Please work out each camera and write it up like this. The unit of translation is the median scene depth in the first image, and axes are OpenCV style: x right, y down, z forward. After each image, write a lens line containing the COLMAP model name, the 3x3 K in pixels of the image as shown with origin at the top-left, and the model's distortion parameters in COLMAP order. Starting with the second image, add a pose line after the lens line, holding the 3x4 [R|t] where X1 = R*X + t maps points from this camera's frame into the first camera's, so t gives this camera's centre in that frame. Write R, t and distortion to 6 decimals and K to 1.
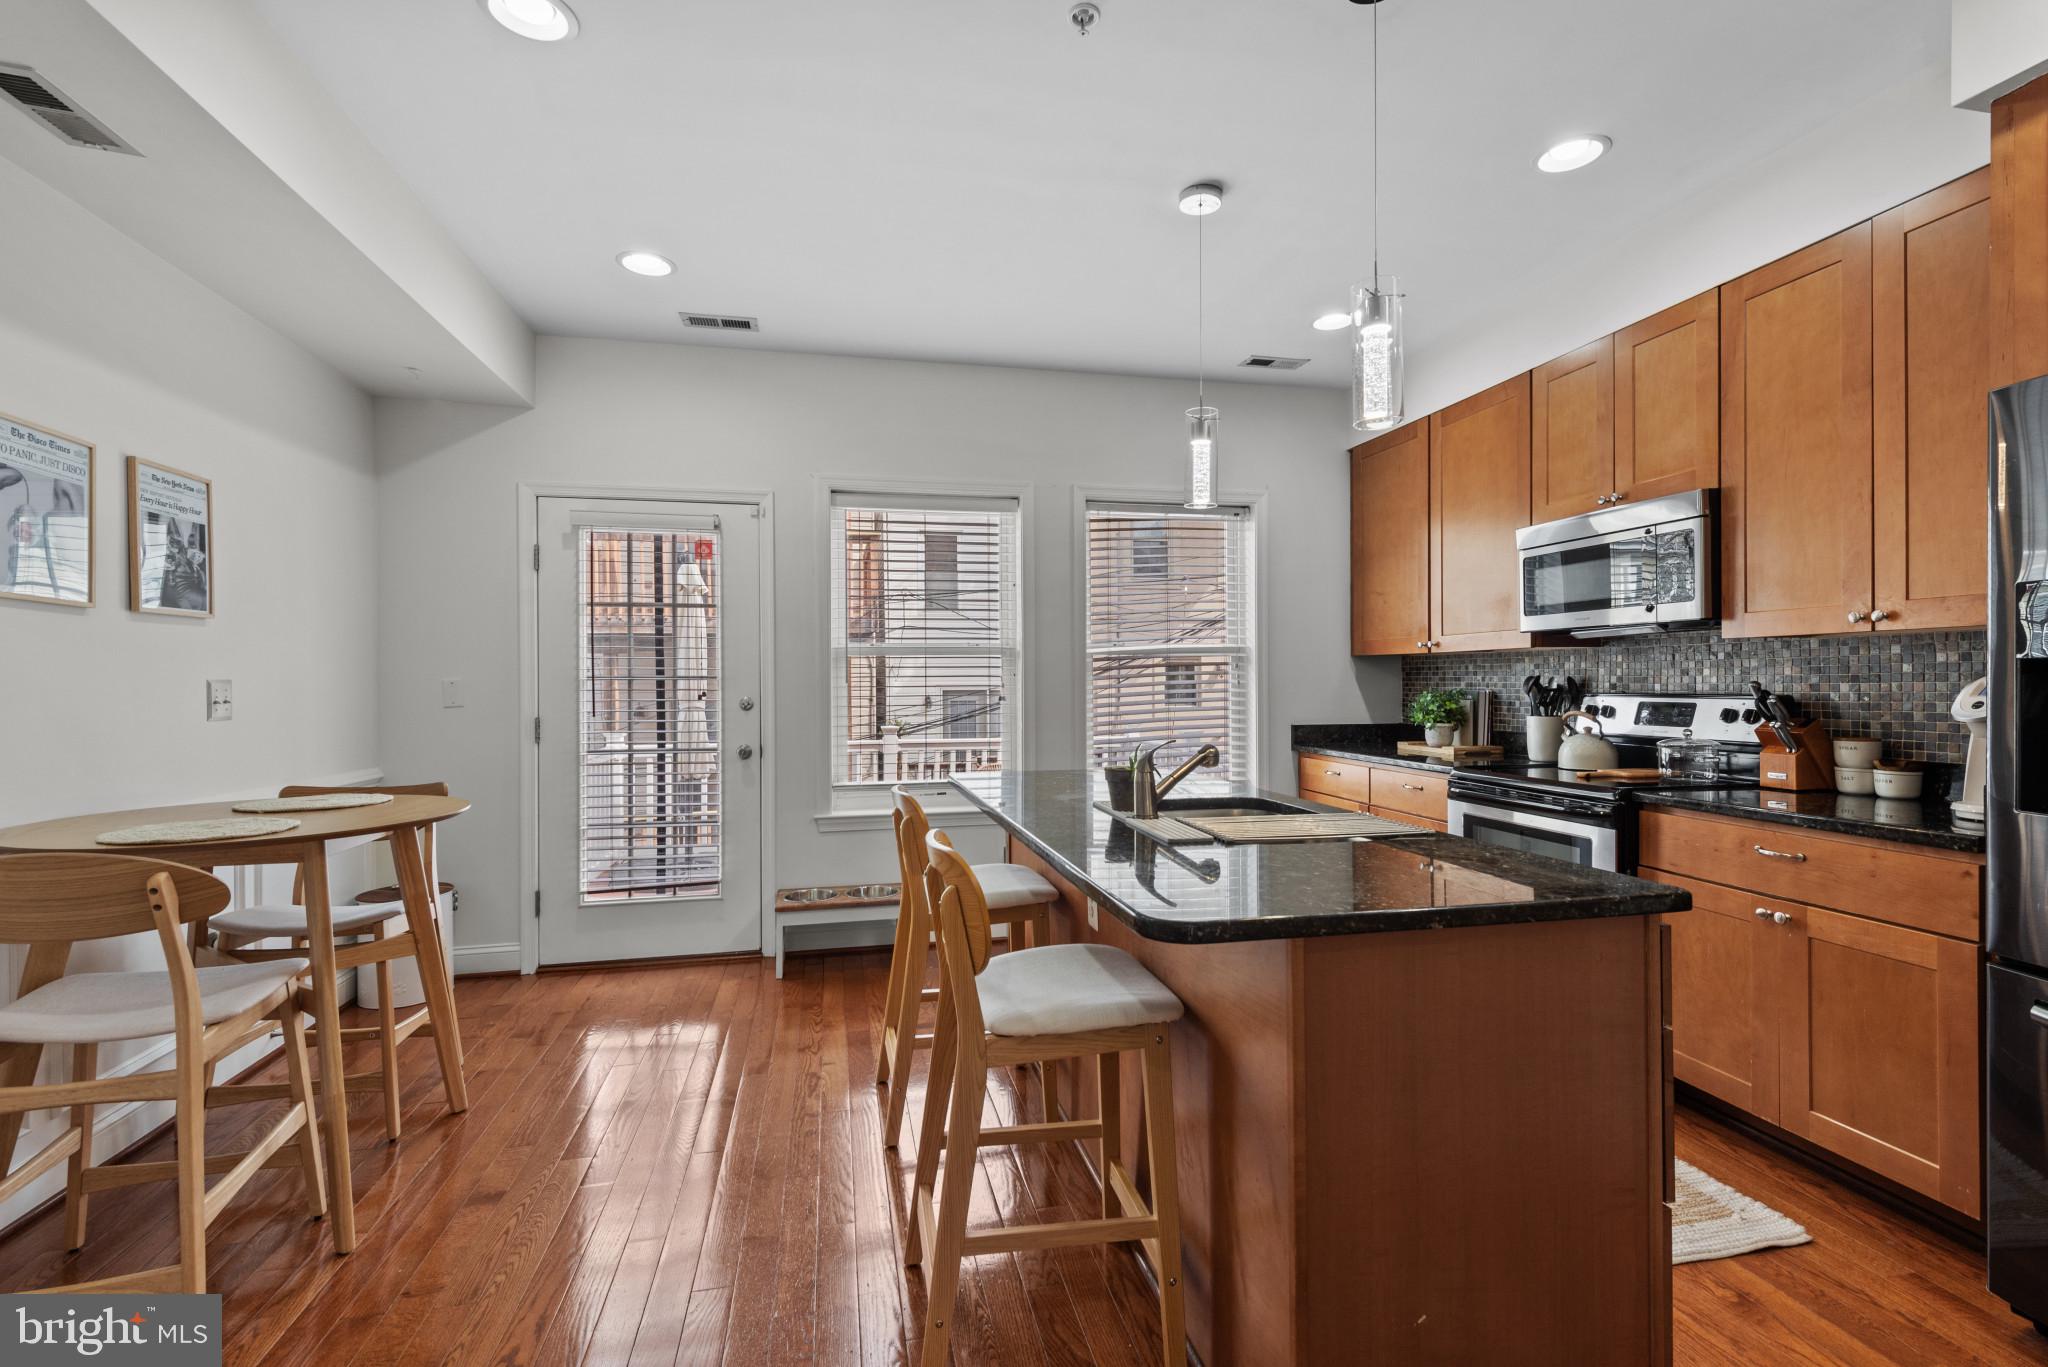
lens RADIAL K [[915.9, 0, 1018.5], [0, 915.9, 686.6], [0, 0, 1]] dist [0.001269, -0.000572]
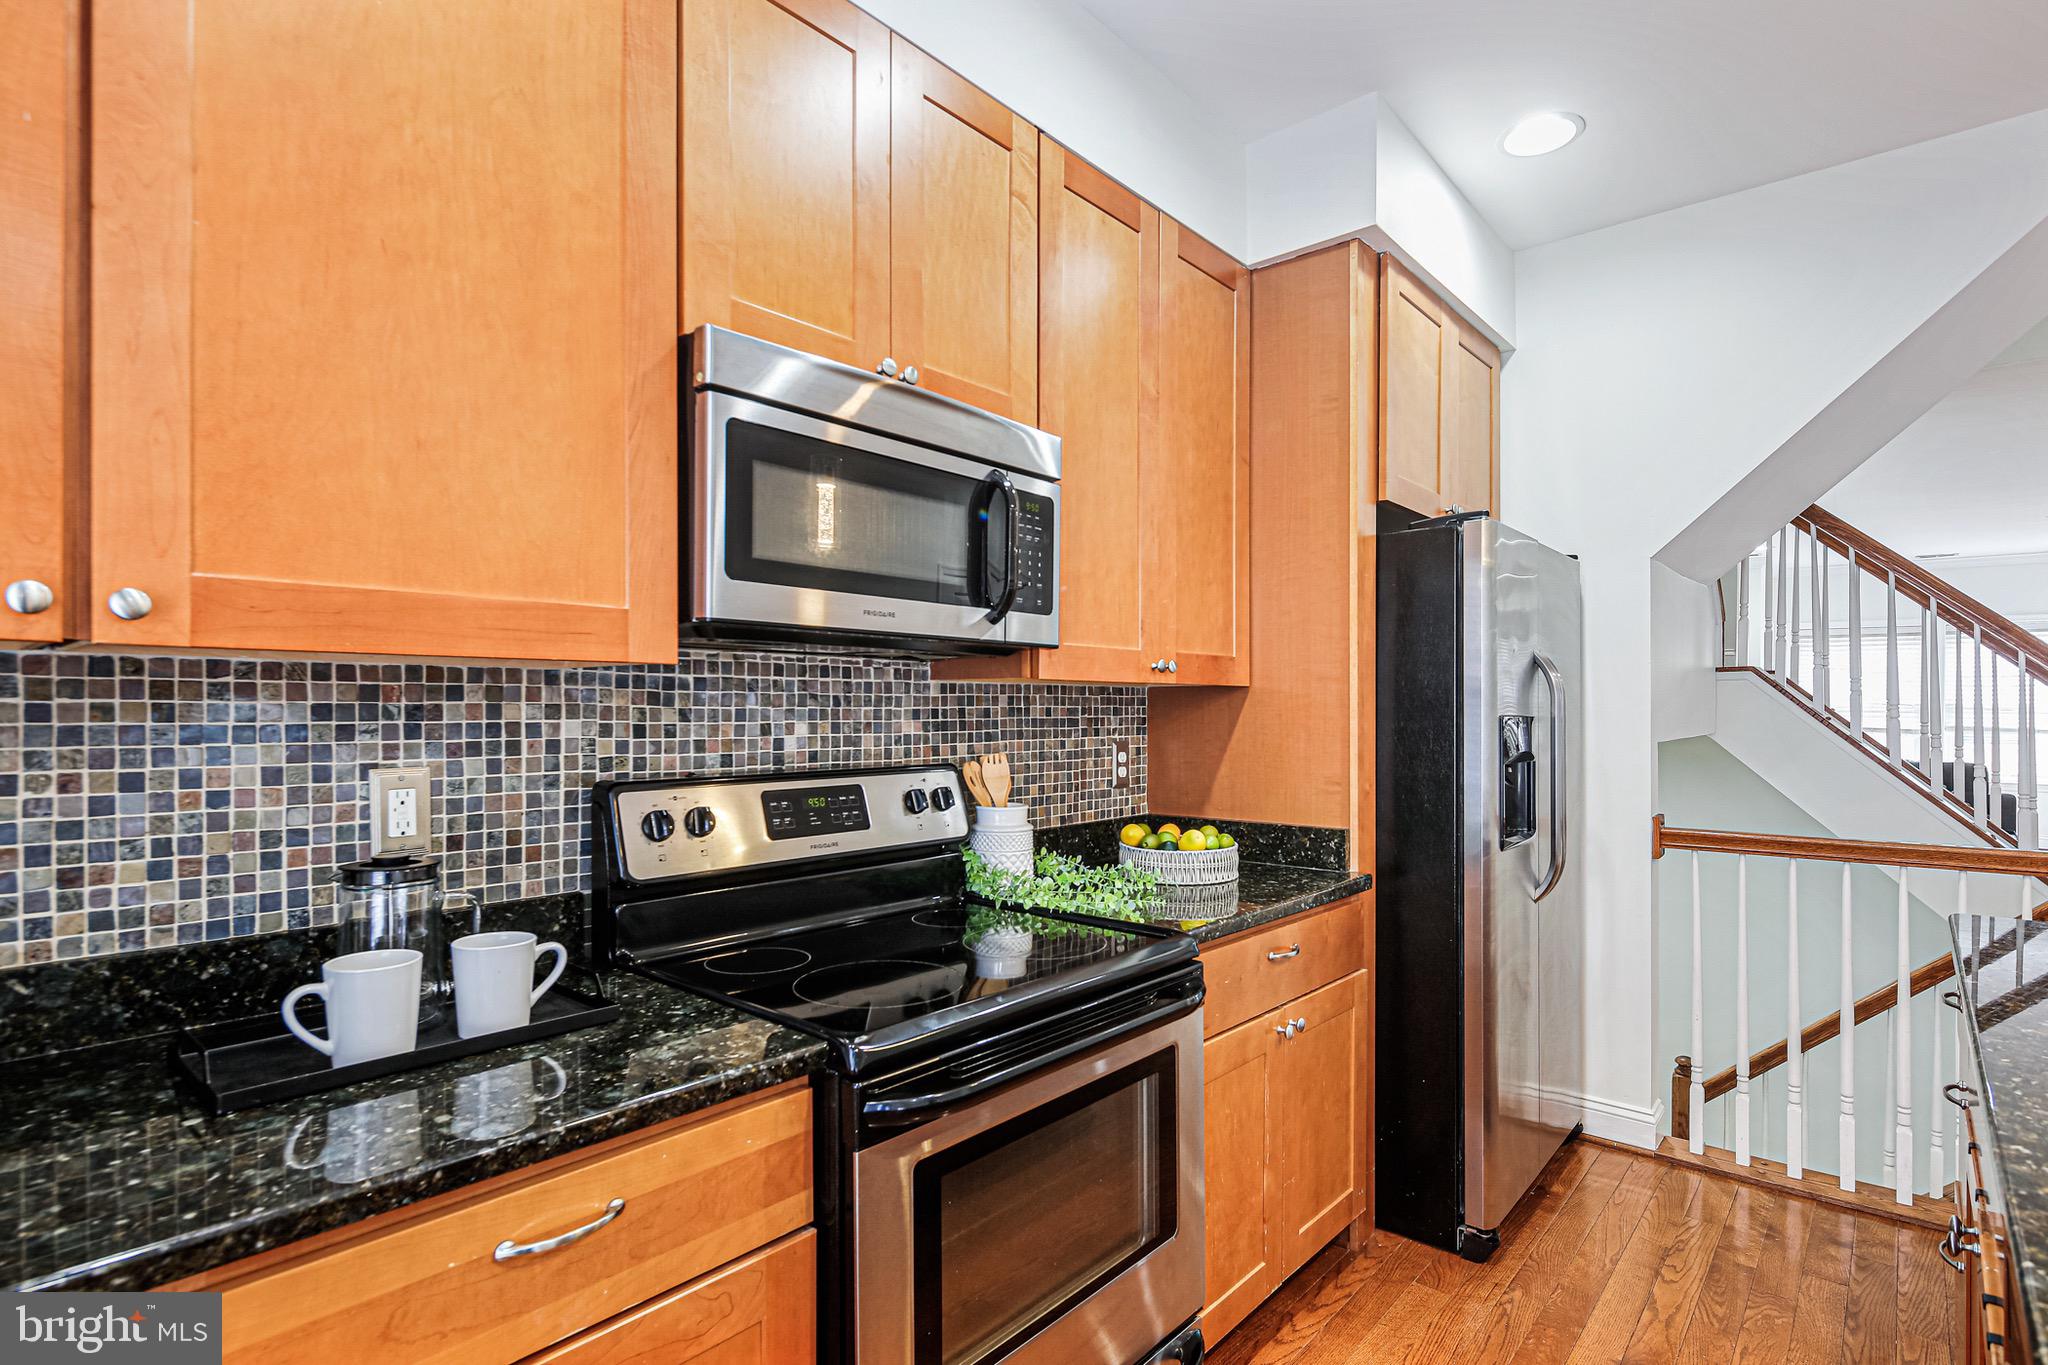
lens RADIAL K [[1003.8, 0, 1024.0], [0, 1003.8, 682.5], [0, 0, 1]] dist [-0.000522, -0.000280]
pose [[-0.598554, 0.027491, 0.800610, 0.159561], [0.008151, 0.999568, -0.028229, -0.022209], [-0.801041, -0.010371, -0.598520, 1.081435]]
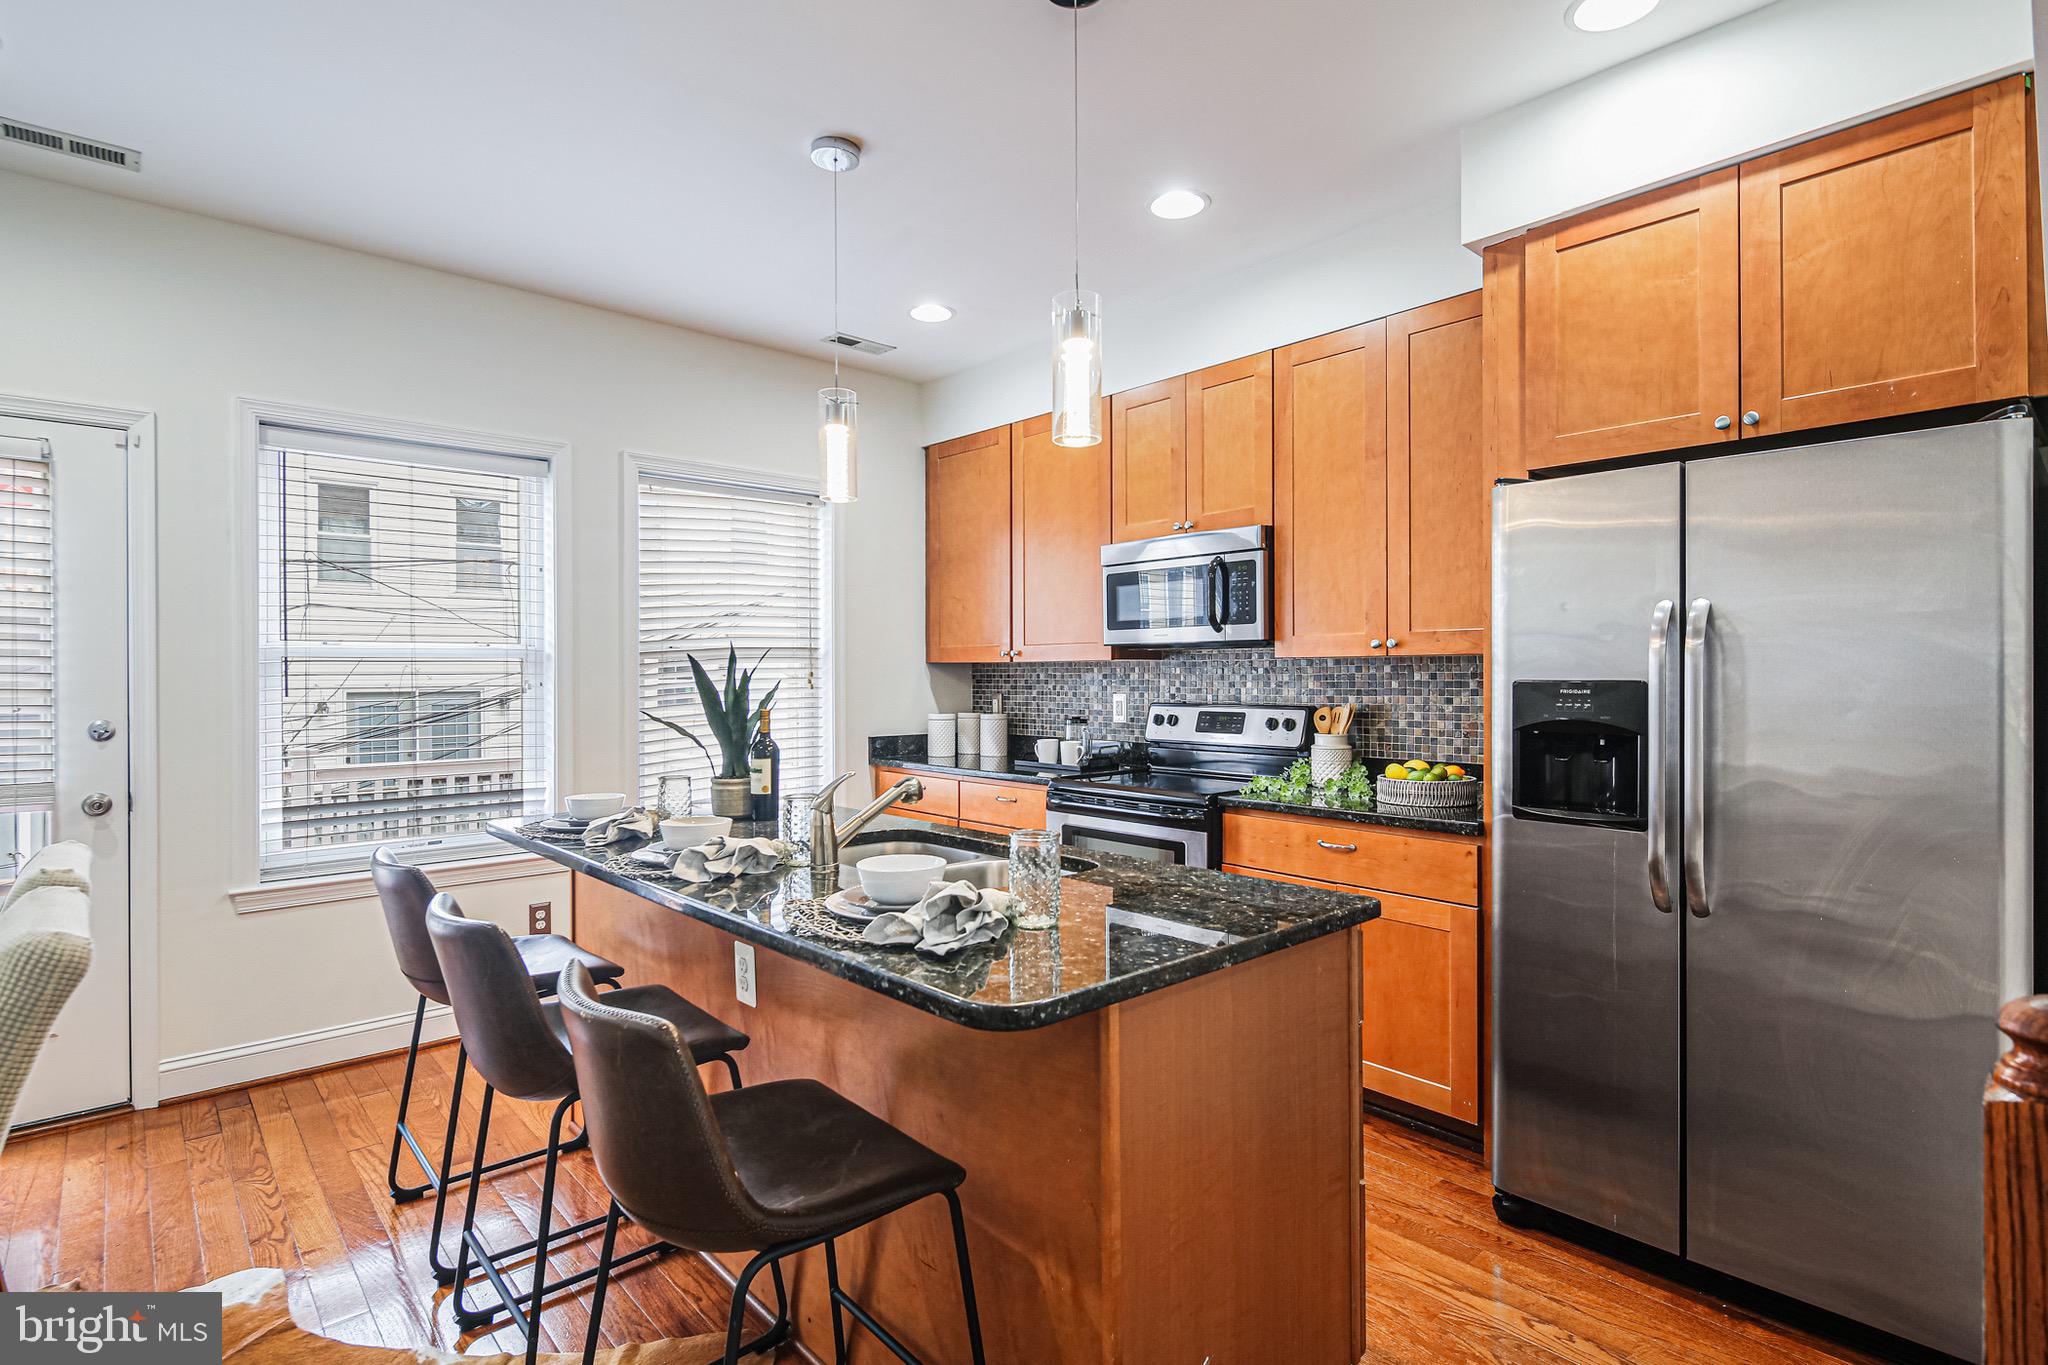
lens RADIAL K [[1003.8, 0, 1024.0], [0, 1003.8, 682.5], [0, 0, 1]] dist [-0.000522, -0.000280]
pose [[0.867013, -0.001658, 0.498282, -0.094838], [0.002095, 0.999998, -0.000318, -0.016190], [-0.498280, 0.001320, 0.867015, 0.053067]]
